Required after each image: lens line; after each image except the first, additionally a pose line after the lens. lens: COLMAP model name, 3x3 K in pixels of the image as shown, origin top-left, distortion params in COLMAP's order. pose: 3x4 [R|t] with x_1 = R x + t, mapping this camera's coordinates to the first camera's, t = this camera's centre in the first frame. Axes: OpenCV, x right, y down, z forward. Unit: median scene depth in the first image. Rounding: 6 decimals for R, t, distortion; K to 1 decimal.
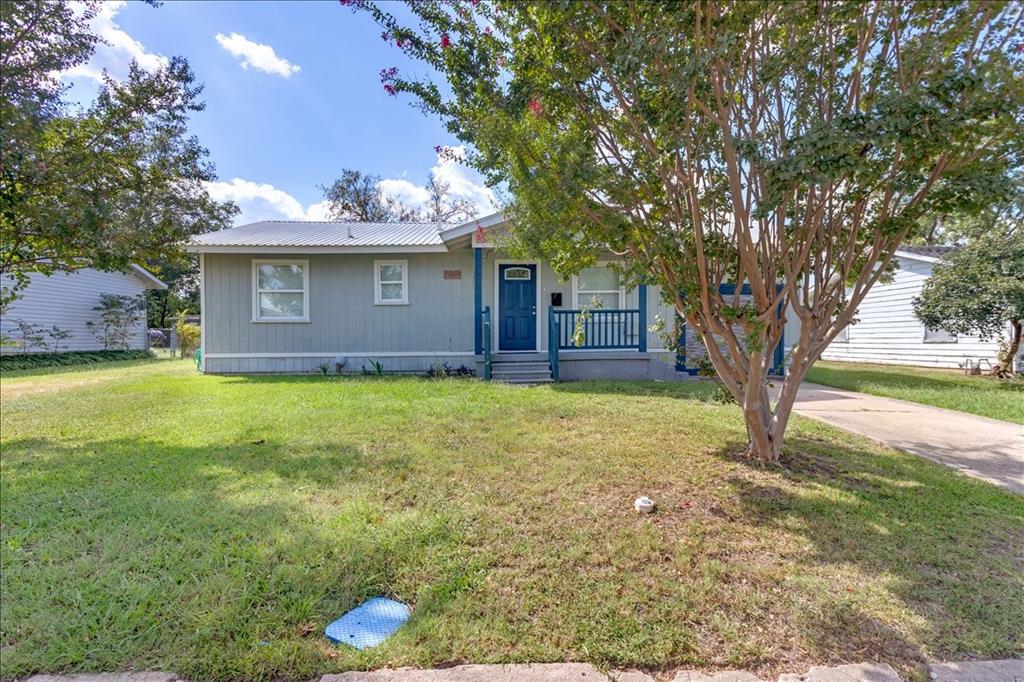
lens RADIAL K [[495.1, 0, 512.0], [0, 495.1, 341.0], [0, 0, 1]] dist [0.021785, 0.000804]
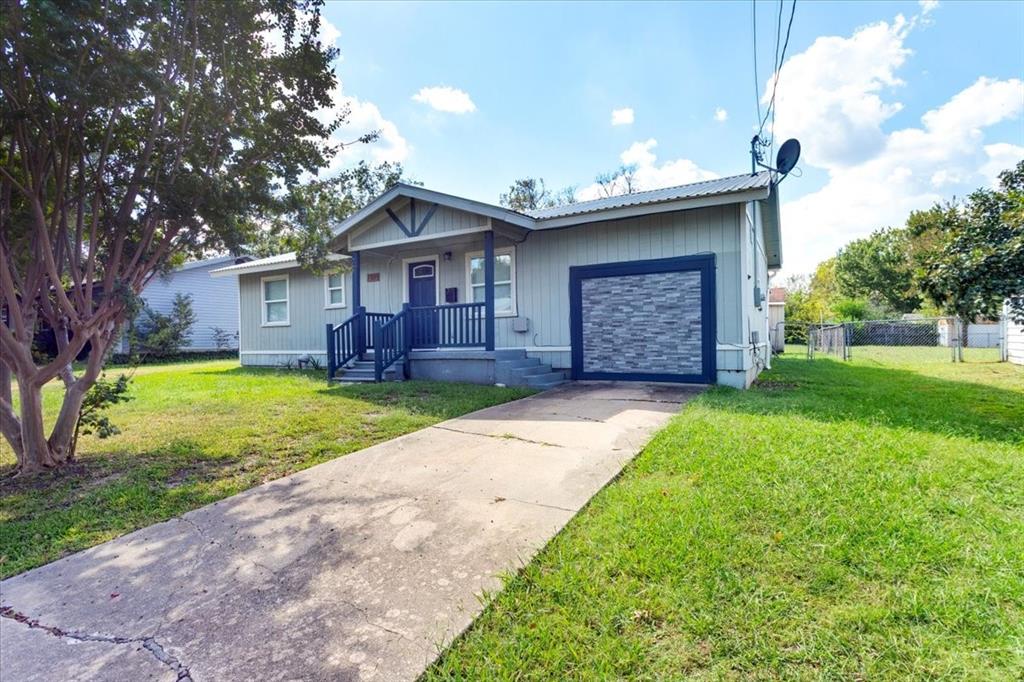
lens RADIAL K [[495.1, 0, 512.0], [0, 495.1, 341.0], [0, 0, 1]] dist [0.021785, 0.000804]
pose [[0.843241, -0.008161, -0.537474, 0.701572], [0.010964, 0.999938, 0.002018, 0.003666], [0.537425, -0.007595, 0.843278, 0.264036]]
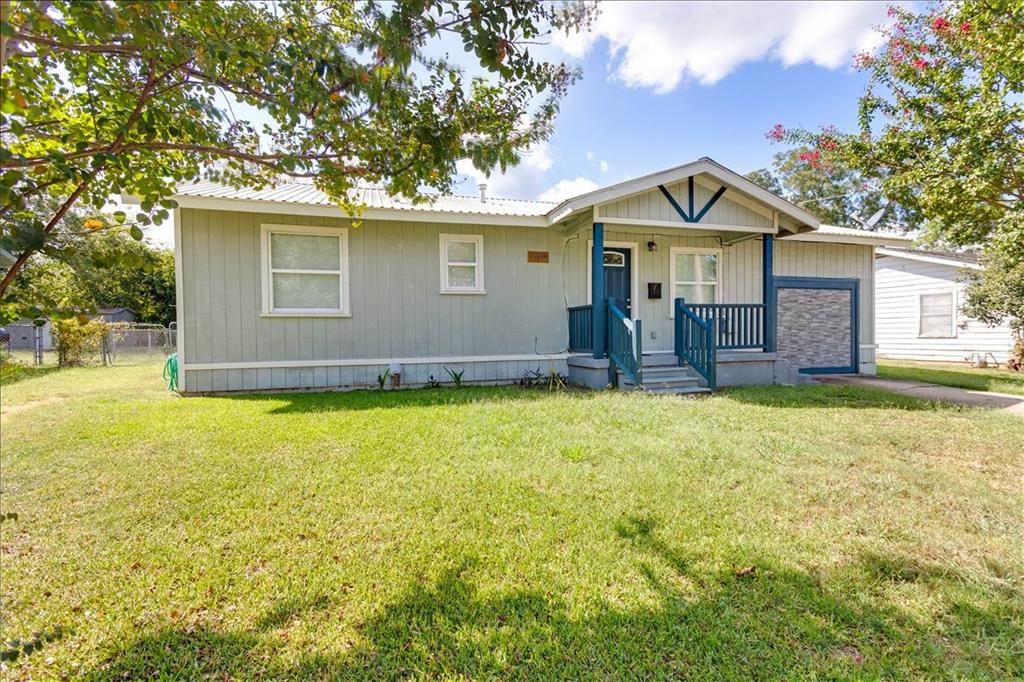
lens RADIAL K [[495.1, 0, 512.0], [0, 495.1, 341.0], [0, 0, 1]] dist [0.021785, 0.000804]
pose [[0.961166, -0.008969, 0.275827, -0.380958], [0.005802, 0.999908, 0.012297, -0.010181], [-0.275911, -0.010219, 0.961129, 0.253358]]
